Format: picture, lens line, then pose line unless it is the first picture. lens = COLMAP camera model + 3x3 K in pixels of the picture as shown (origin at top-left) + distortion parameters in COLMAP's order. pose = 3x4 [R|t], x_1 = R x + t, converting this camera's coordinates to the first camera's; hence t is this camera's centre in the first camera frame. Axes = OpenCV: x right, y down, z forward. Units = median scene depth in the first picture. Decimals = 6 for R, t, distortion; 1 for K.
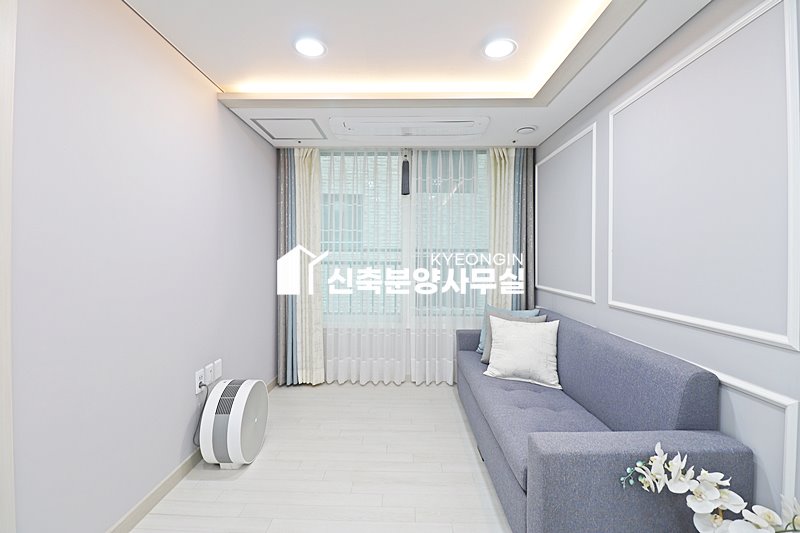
lens RADIAL K [[367.9, 0, 397.0], [0, 367.9, 258.5], [0, 0, 1]] dist [-0.000219, -0.012550]
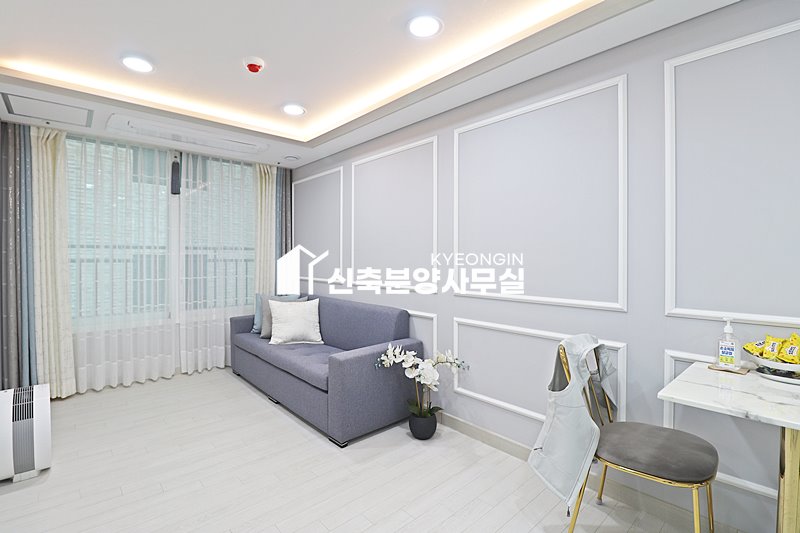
lens RADIAL K [[367.9, 0, 397.0], [0, 367.9, 258.5], [0, 0, 1]] dist [-0.000219, -0.012550]
pose [[0.732359, -0.005240, 0.680899, -0.231510], [0.003080, 0.999986, 0.004383, 0.005213], [-0.680912, -0.001113, 0.732364, -0.191024]]
